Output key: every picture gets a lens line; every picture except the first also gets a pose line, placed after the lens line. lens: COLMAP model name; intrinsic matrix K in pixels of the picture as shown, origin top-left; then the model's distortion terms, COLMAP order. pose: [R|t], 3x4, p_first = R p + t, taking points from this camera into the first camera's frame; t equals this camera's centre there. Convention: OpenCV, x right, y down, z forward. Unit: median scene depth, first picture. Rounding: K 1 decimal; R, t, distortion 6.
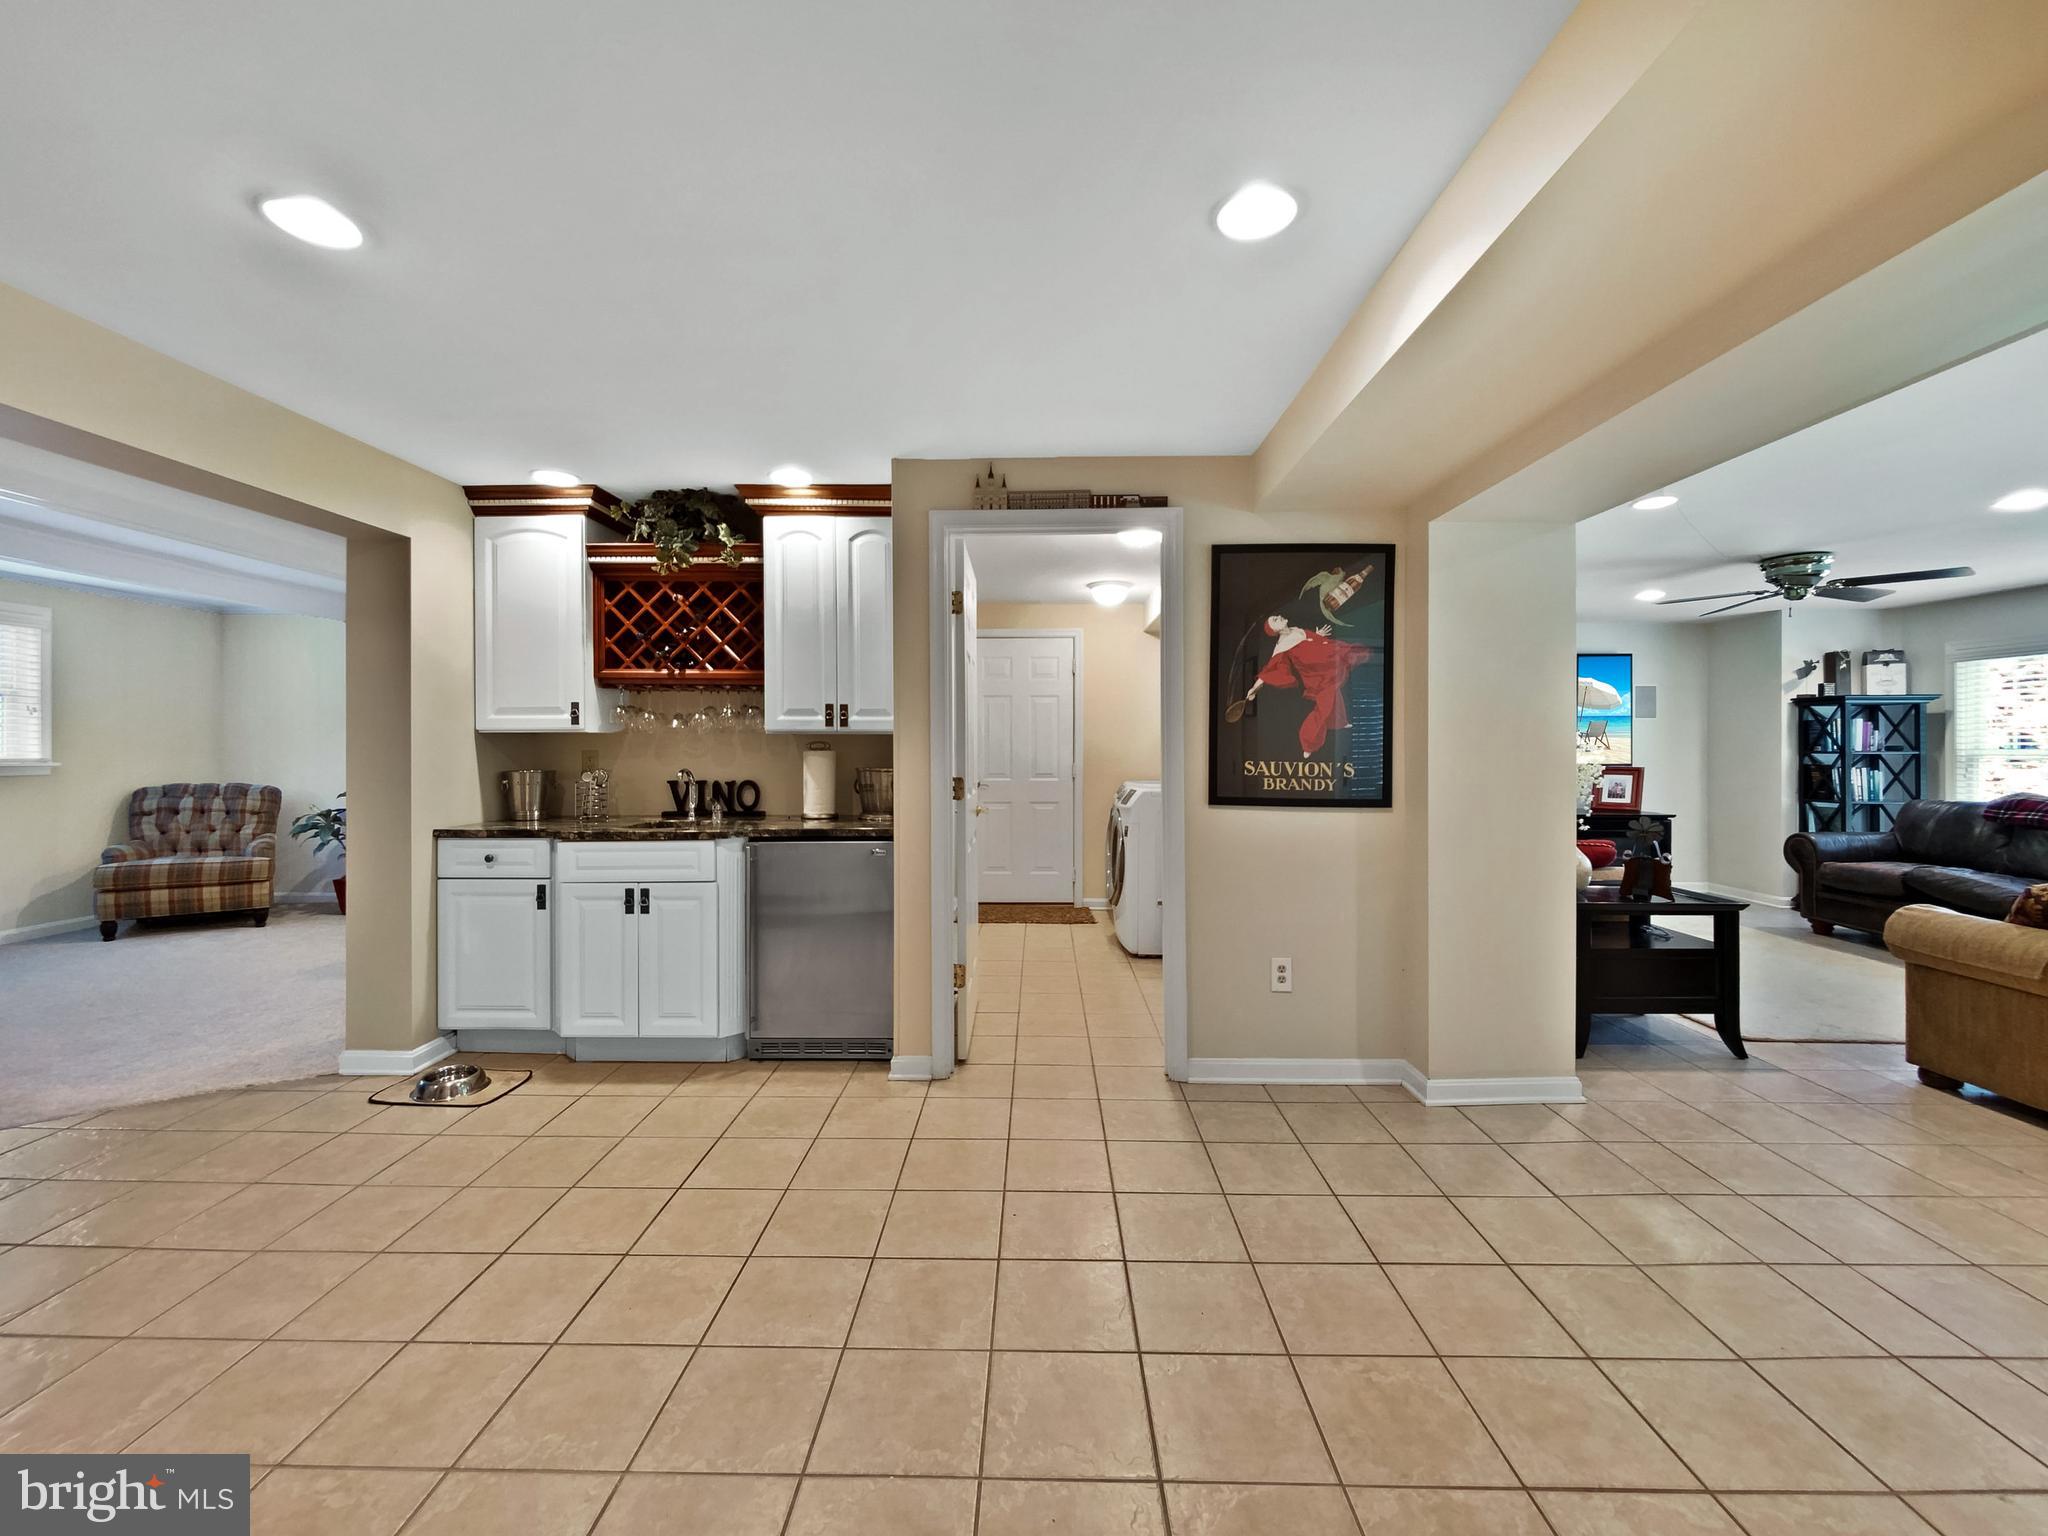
lens RADIAL K [[831.2, 0, 1040.1], [0, 831.2, 750.8], [0, 0, 1]] dist [-0.008179, -0.000337]
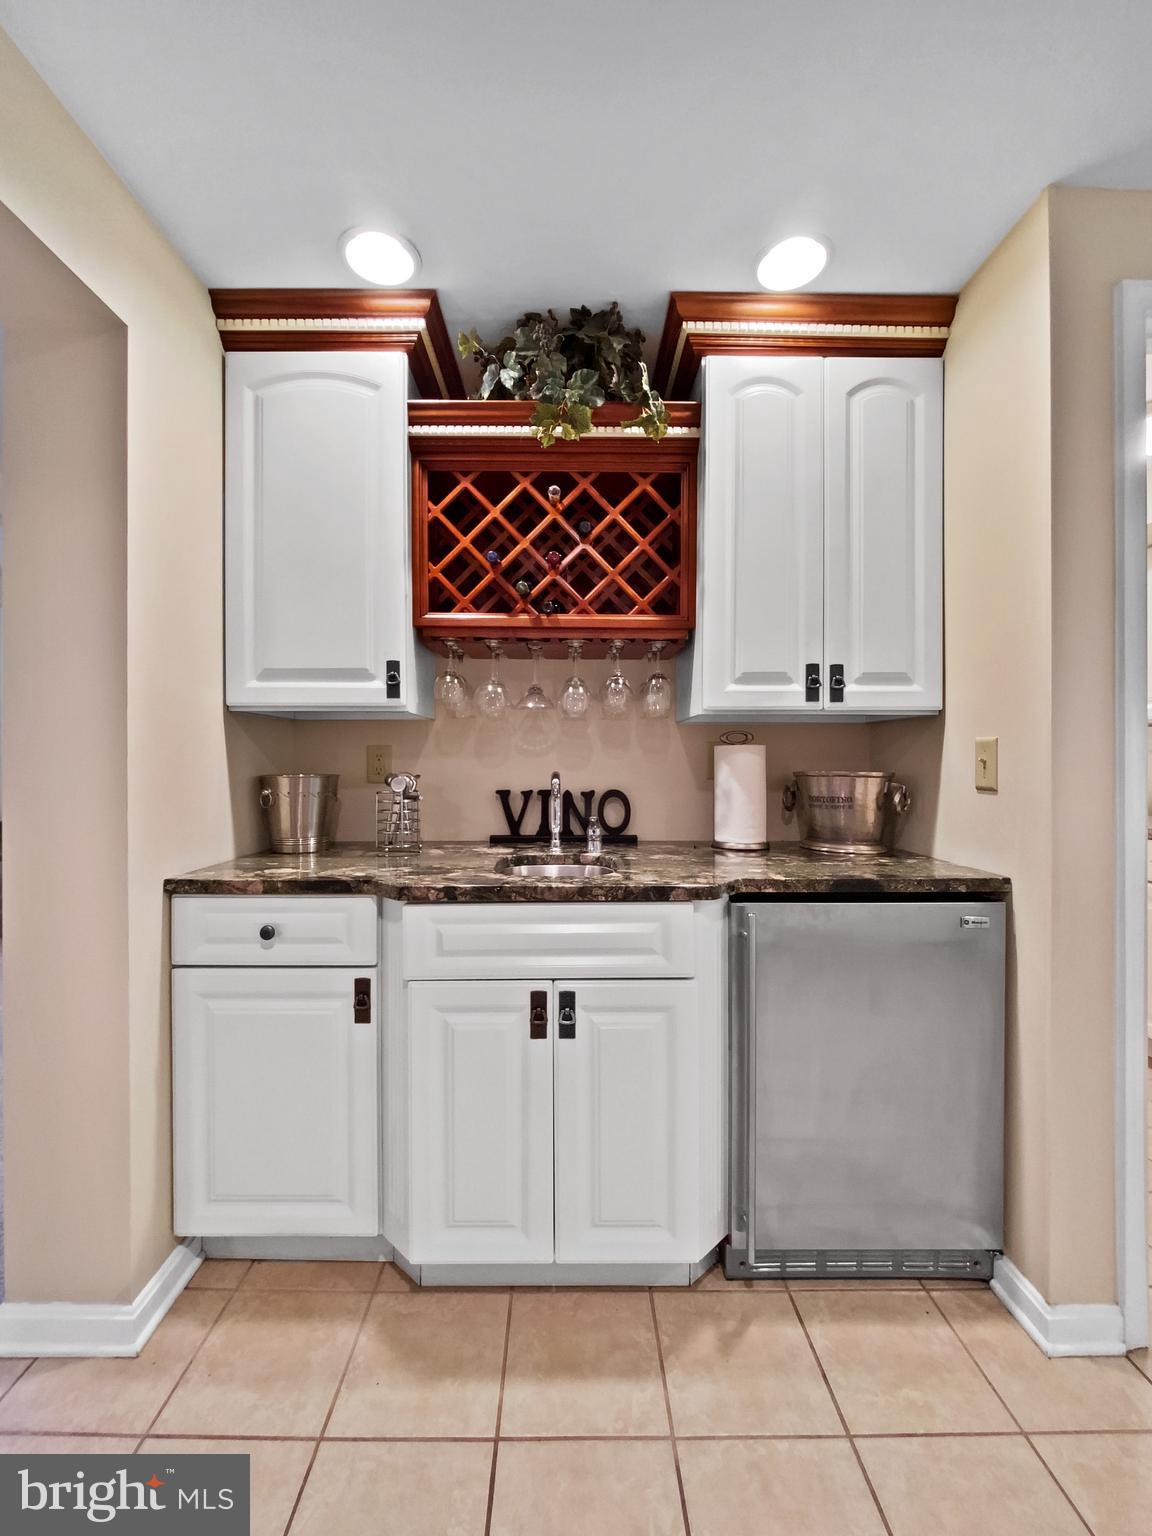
lens RADIAL K [[623.4, 0, 563.6], [0, 623.4, 768.2], [0, 0, 1]] dist [-0.008179, -0.000337]
pose [[0.999898, -0.000723, 0.014230, -0.443292], [0.000697, 0.999998, 0.001883, 0.018802], [-0.014231, -0.001872, 0.999897, 0.545352]]
